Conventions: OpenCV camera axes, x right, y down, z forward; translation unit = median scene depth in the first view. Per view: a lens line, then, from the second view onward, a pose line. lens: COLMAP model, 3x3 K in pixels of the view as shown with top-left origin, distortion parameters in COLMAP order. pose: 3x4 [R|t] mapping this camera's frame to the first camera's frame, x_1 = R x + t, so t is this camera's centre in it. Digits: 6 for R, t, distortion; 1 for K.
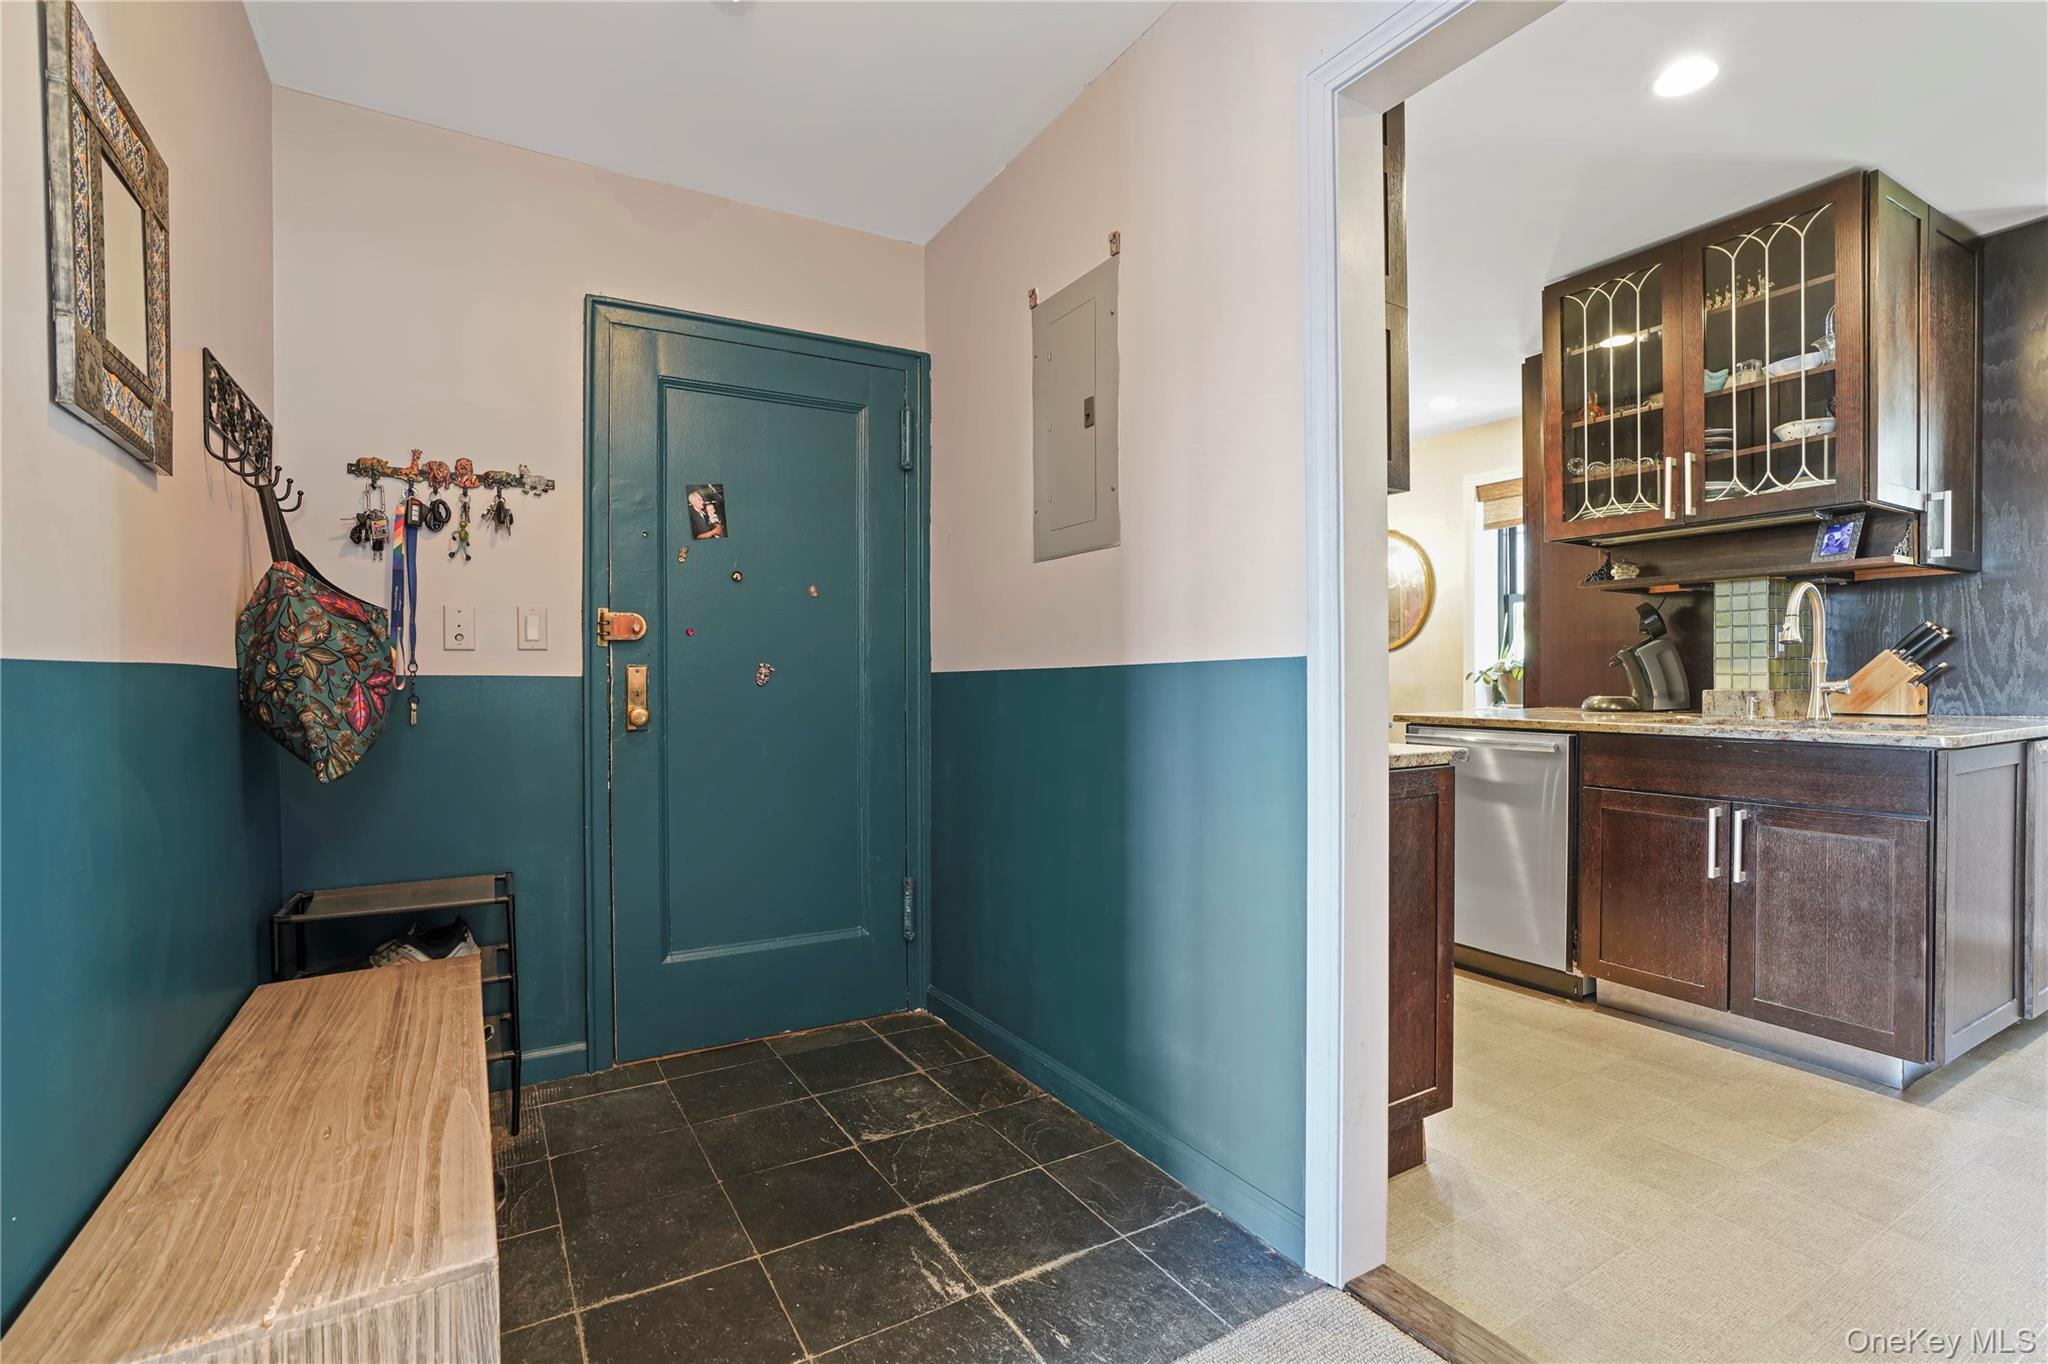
lens RADIAL K [[956.9, 0, 1024.3], [0, 956.9, 690.0], [0, 0, 1]] dist [-0.045775, 0.018713]
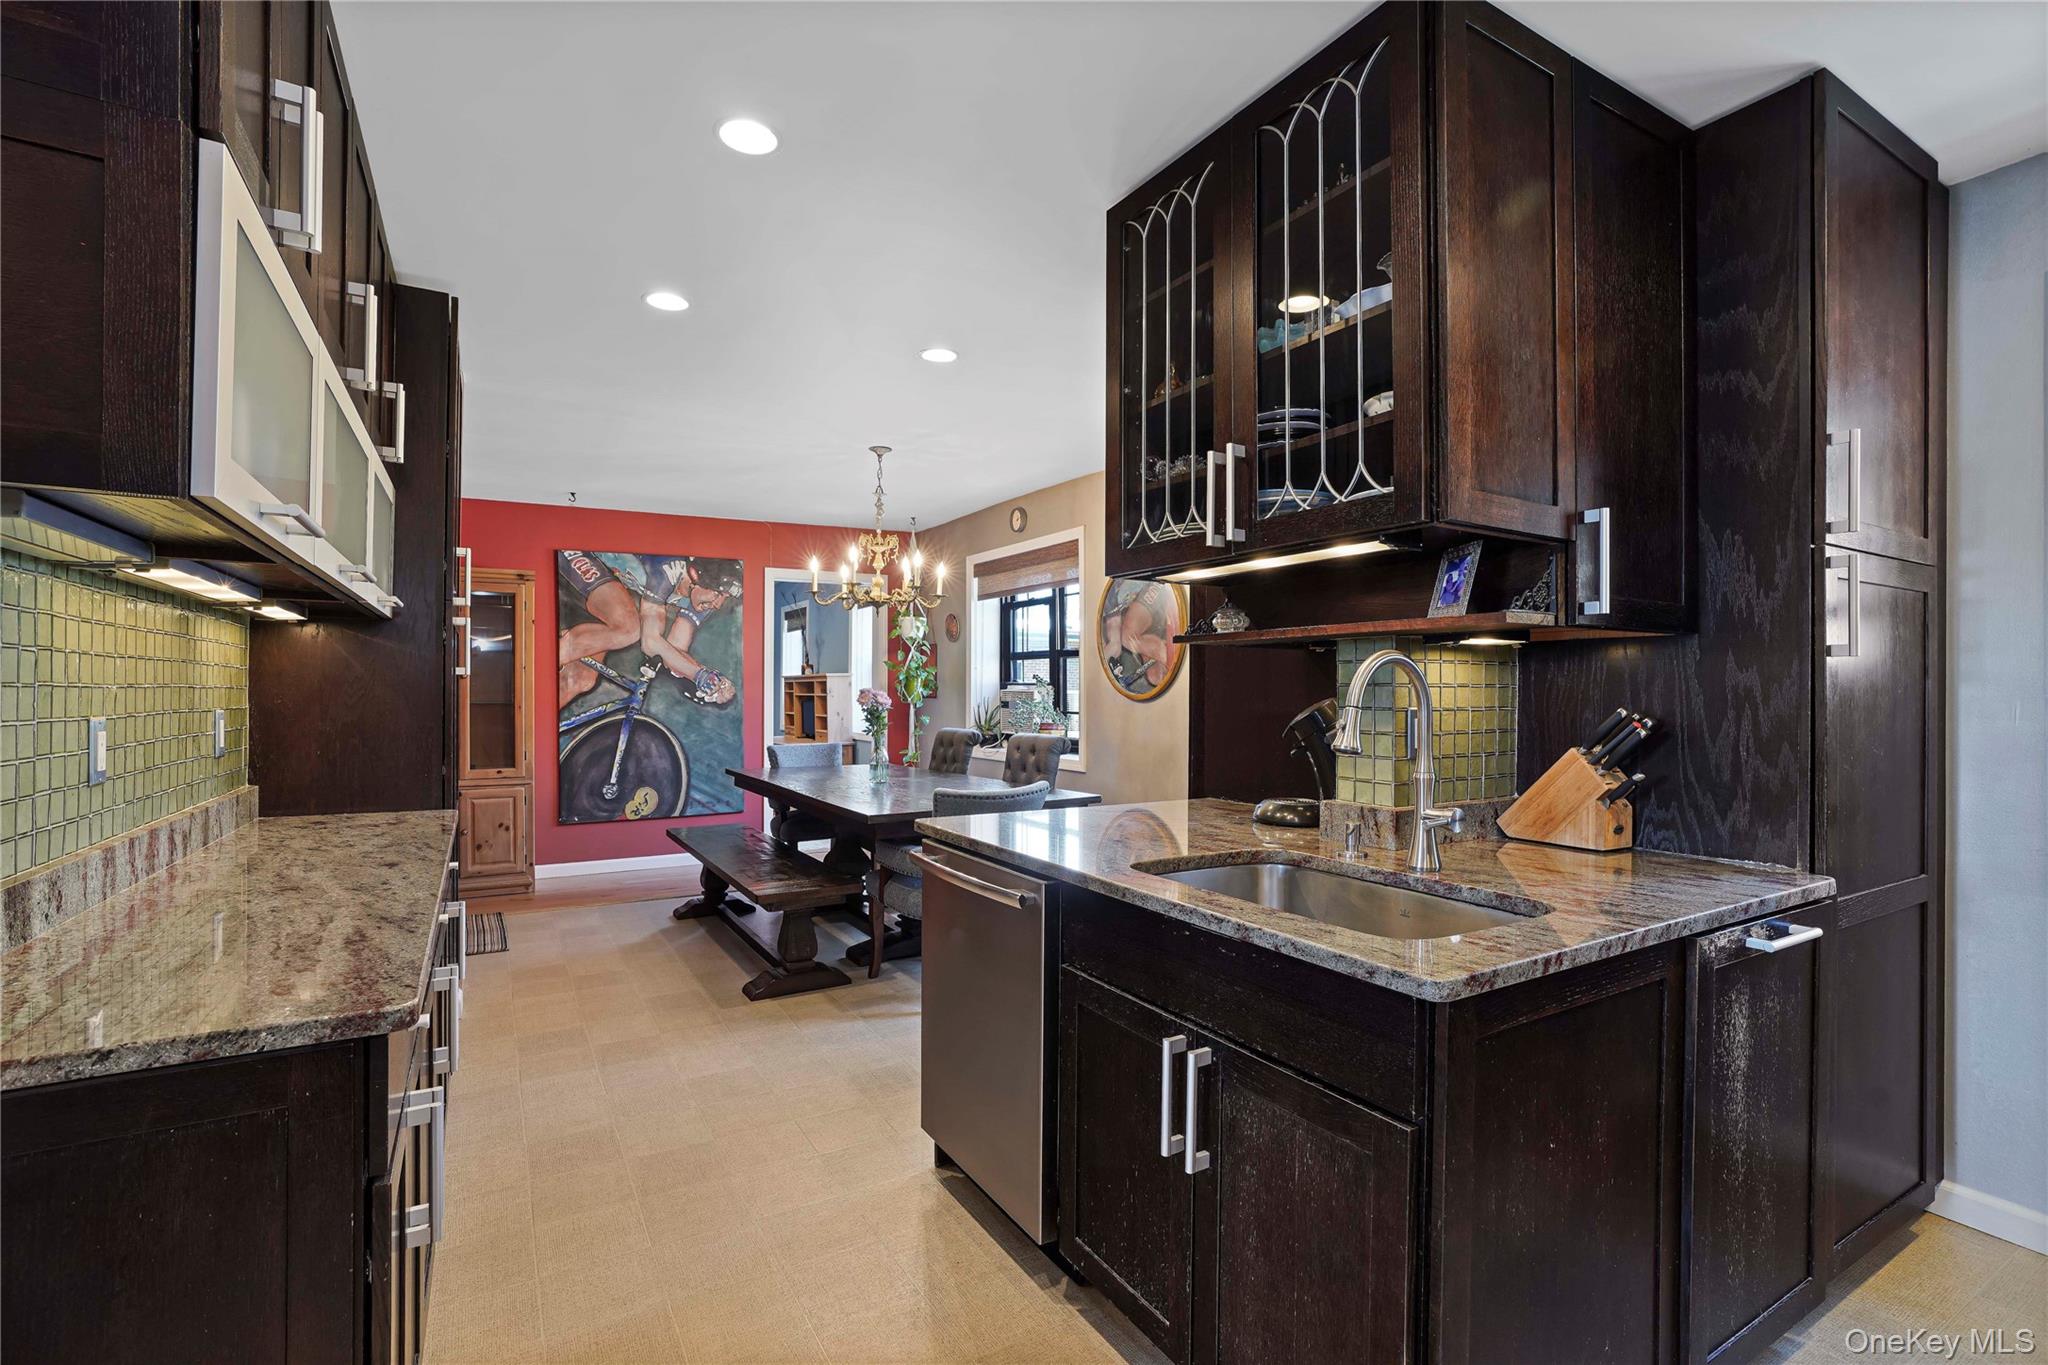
lens RADIAL K [[956.9, 0, 1039.3], [0, 956.9, 686.7], [0, 0, 1]] dist [-0.045775, 0.018713]
pose [[0.999895, 0.012425, 0.007417, 0.575328], [-0.012283, 0.999745, -0.018941, -0.073663], [-0.007651, 0.018848, 0.999793, 0.354797]]
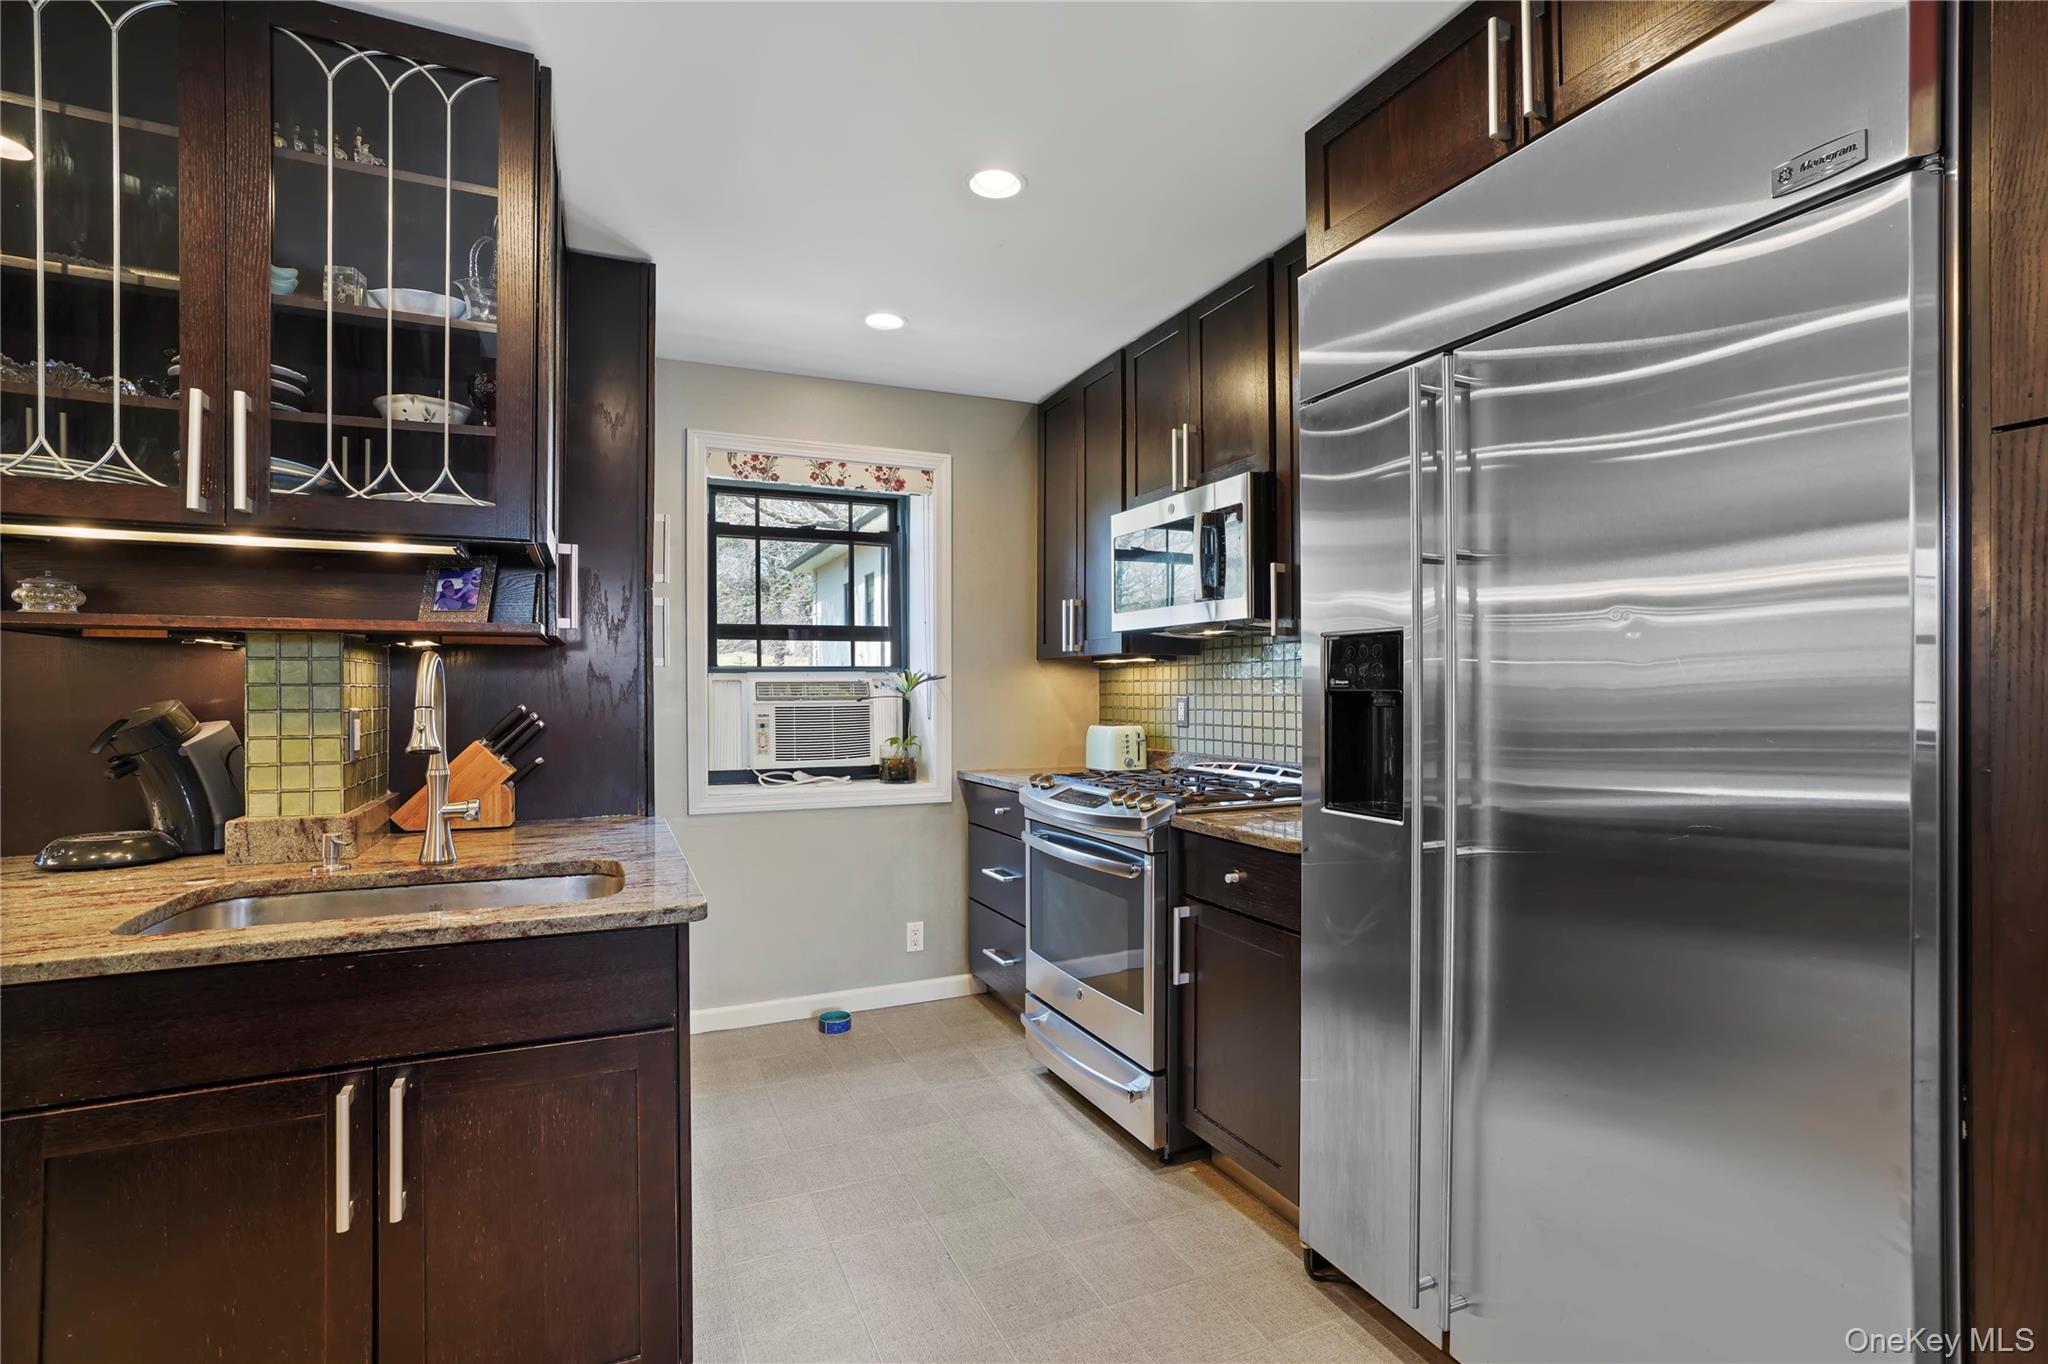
lens RADIAL K [[956.9, 0, 1050.9], [0, 956.9, 688.0], [0, 0, 1]] dist [-0.045775, 0.018713]
pose [[0.092678, 0.010186, 0.995644, 0.230511], [0.016067, 0.999802, -0.011724, -0.073620], [-0.995566, 0.017084, 0.092496, 0.501393]]
